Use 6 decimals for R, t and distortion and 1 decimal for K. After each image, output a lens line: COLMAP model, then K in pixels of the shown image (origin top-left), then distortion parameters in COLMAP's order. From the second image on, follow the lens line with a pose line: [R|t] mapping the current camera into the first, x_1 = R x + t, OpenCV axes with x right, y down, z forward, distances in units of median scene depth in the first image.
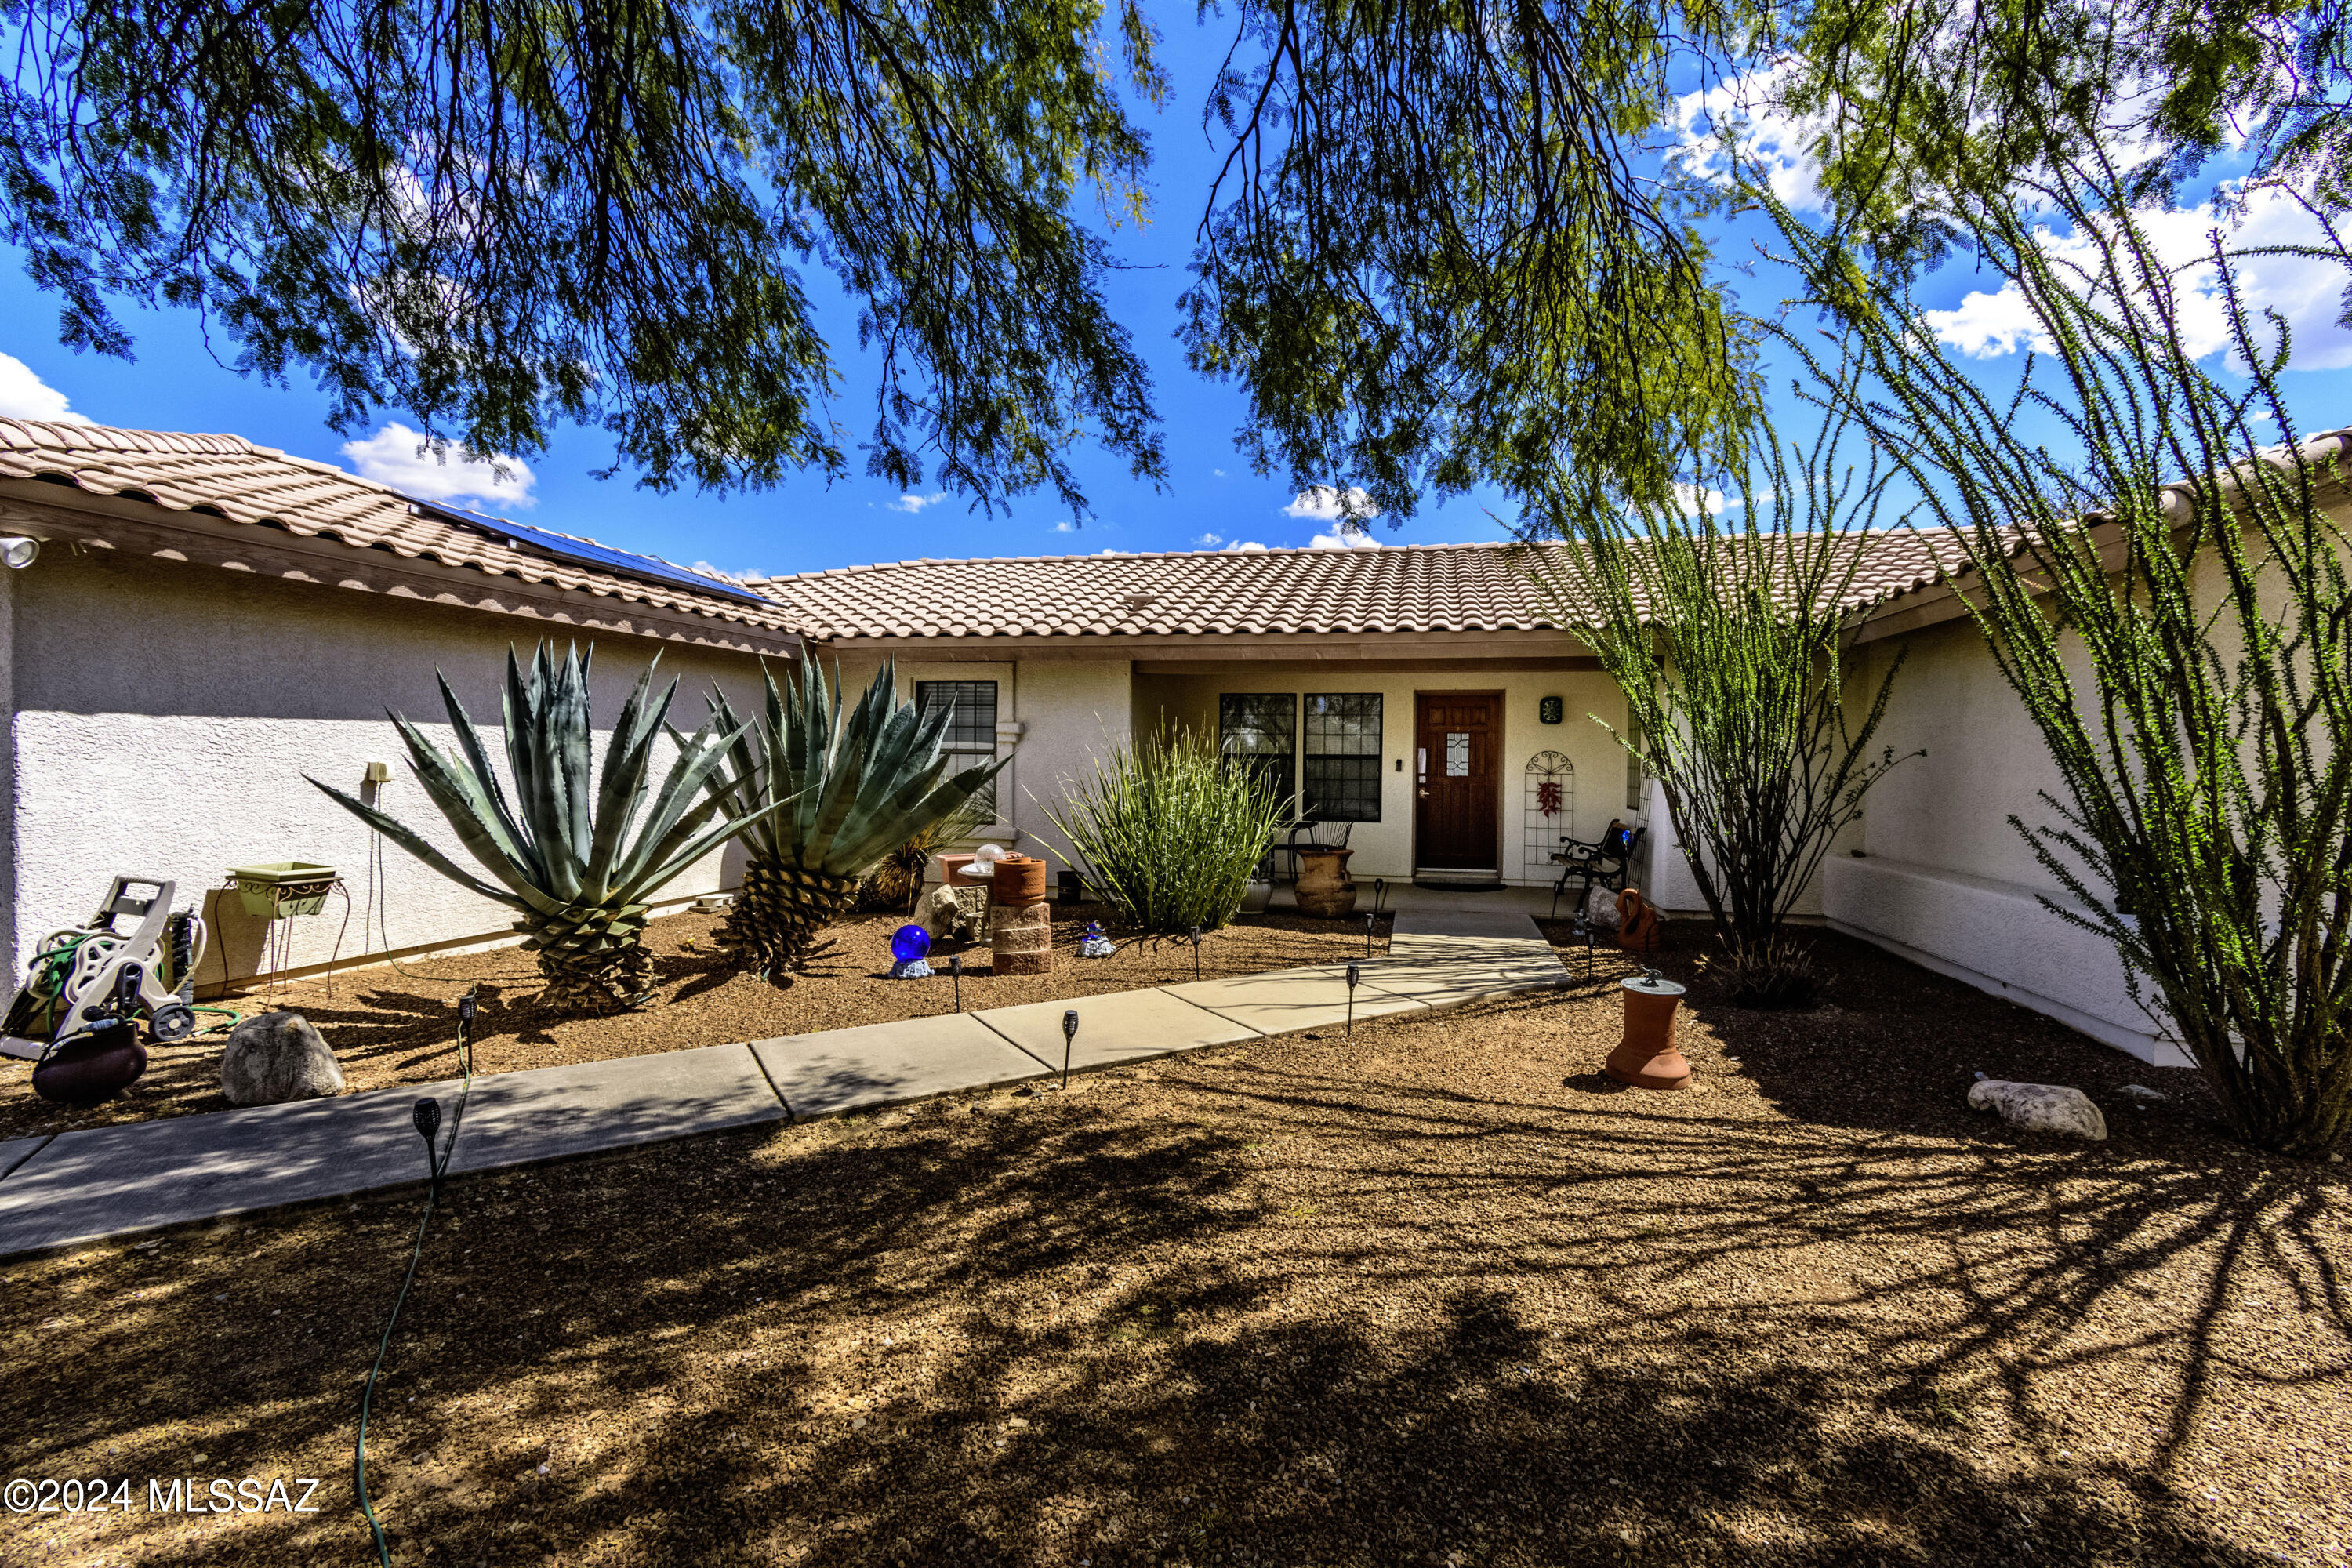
lens RADIAL K [[1062.2, 0, 1176.0], [0, 1062.2, 784.0], [0, 0, 1]] dist [-0.001197, -0.000116]
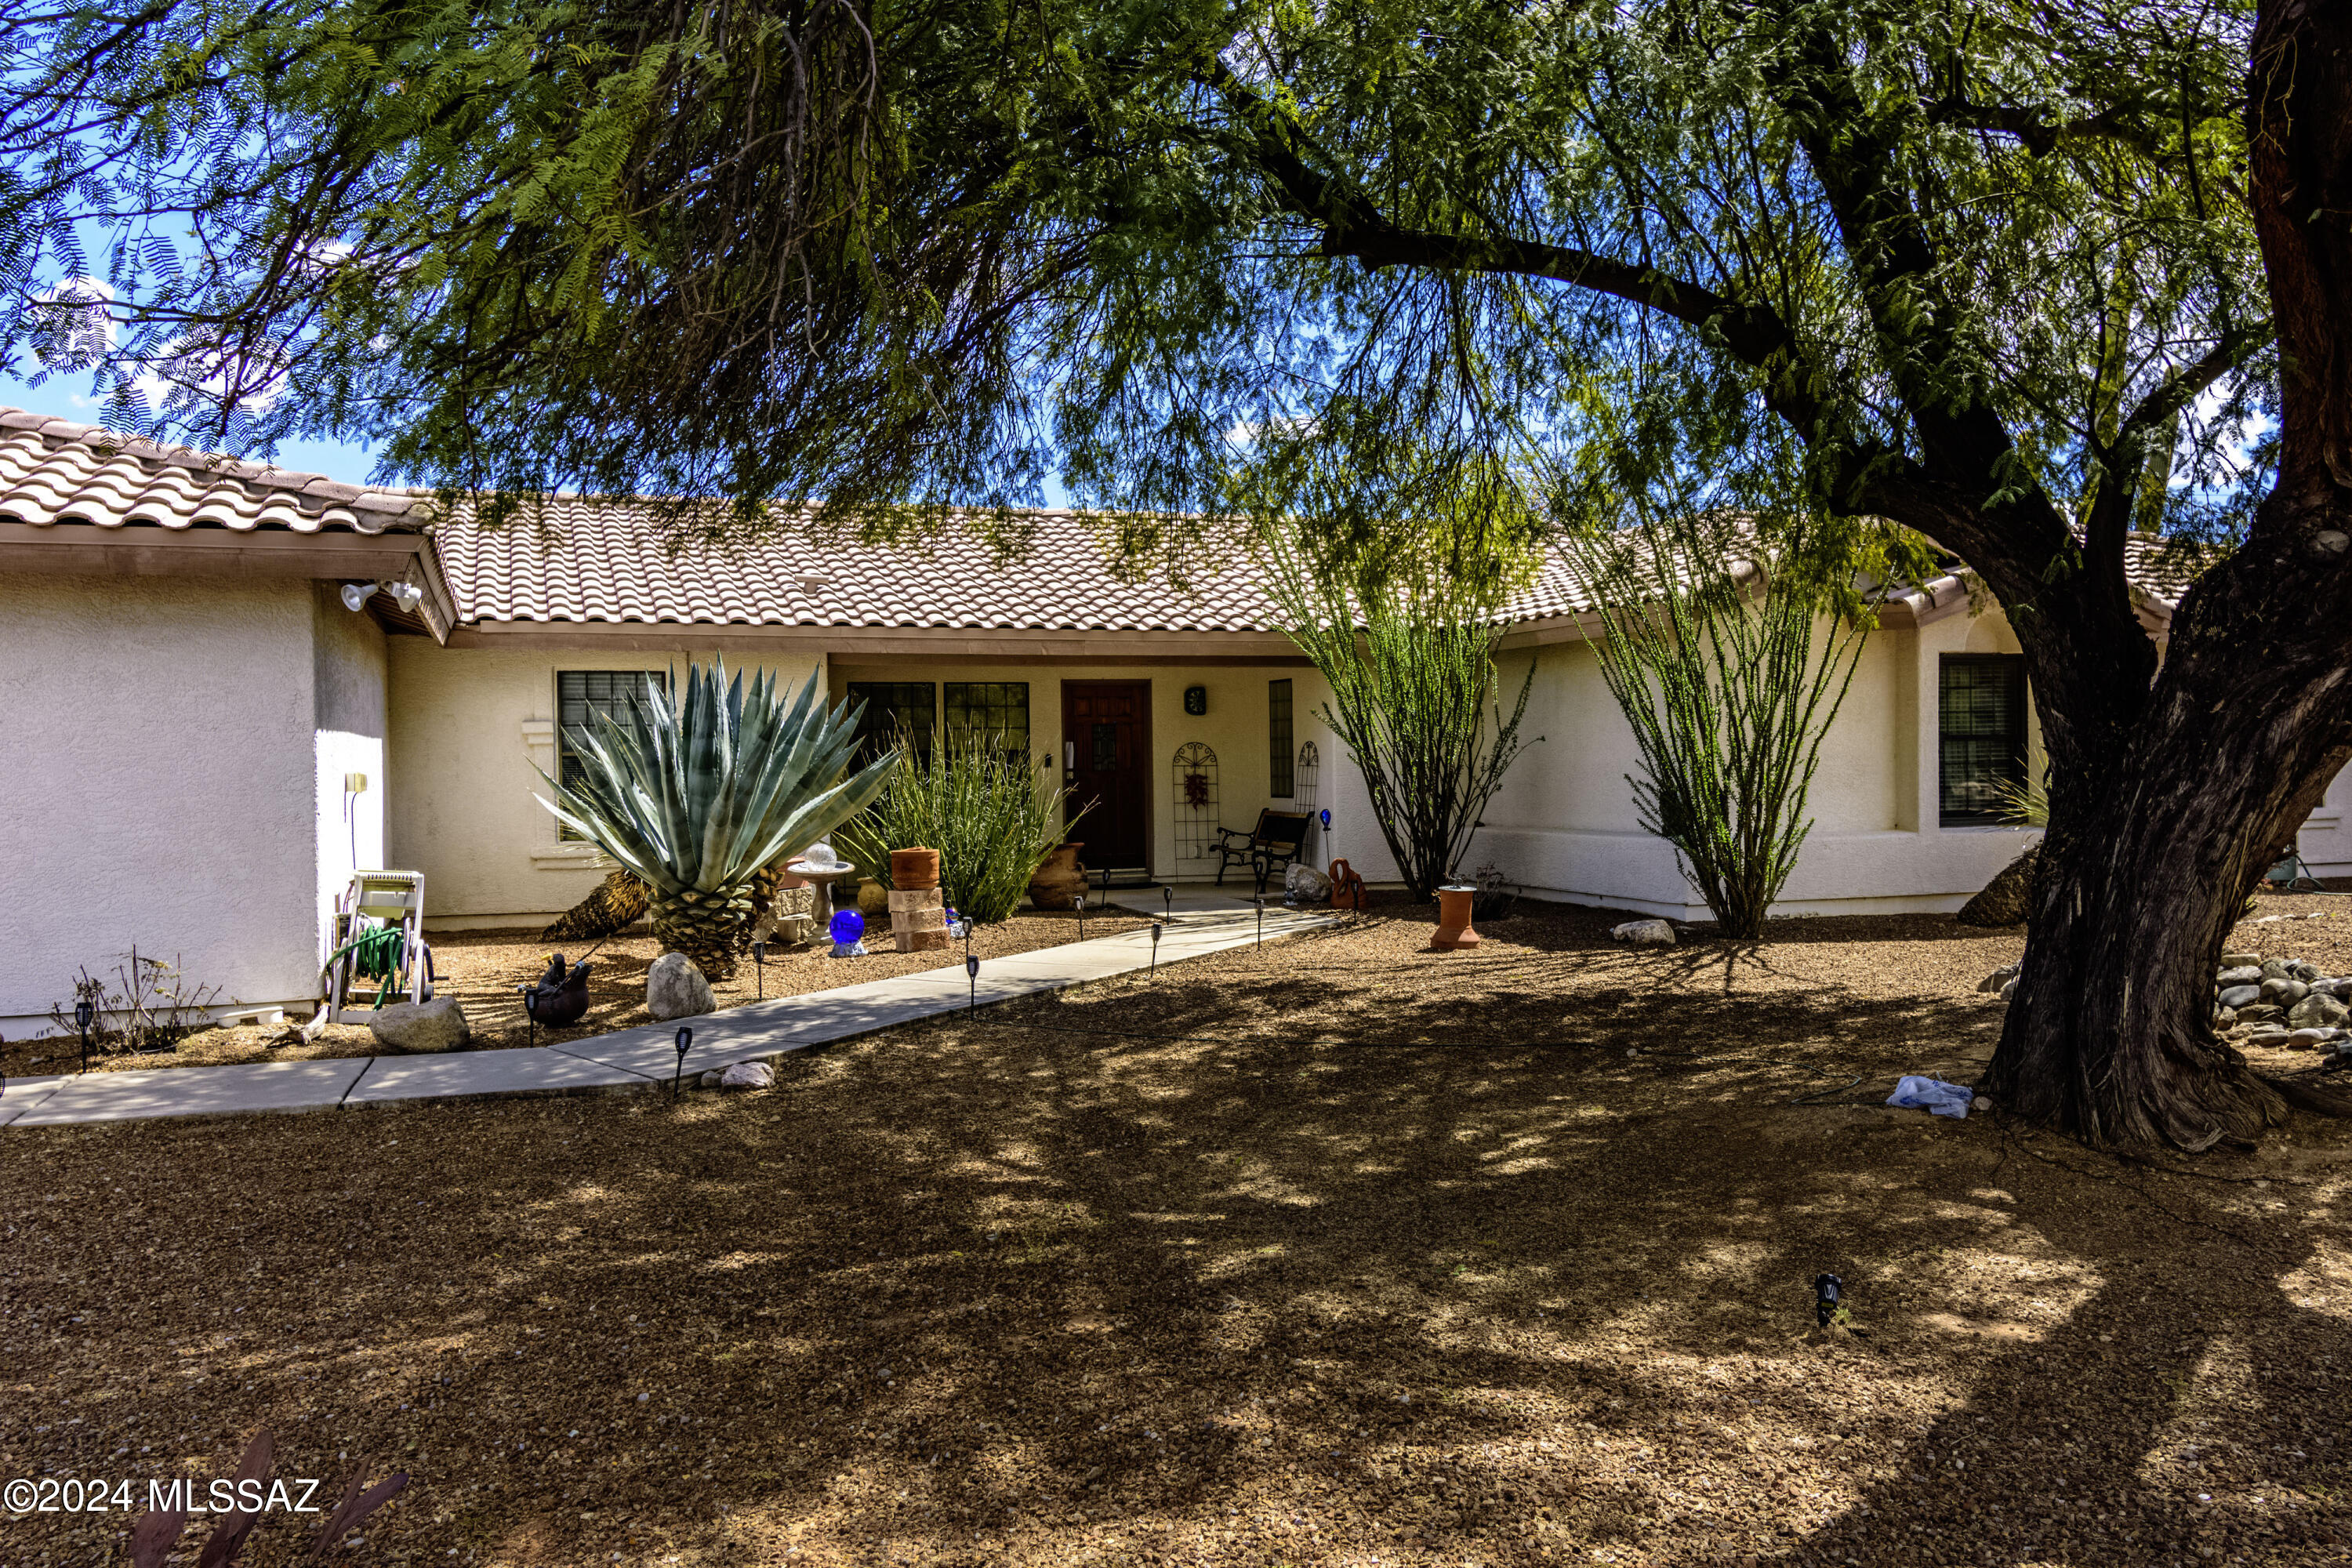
lens RADIAL K [[2015.8, 0, 1176.0], [0, 2015.8, 784.0], [0, 0, 1]] dist [0.003769, 0.000771]
pose [[0.850507, -0.027079, 0.525266, -1.479070], [0.034028, 0.999414, -0.003576, 0.030409], [-0.524861, 0.020915, 0.850931, -1.338795]]
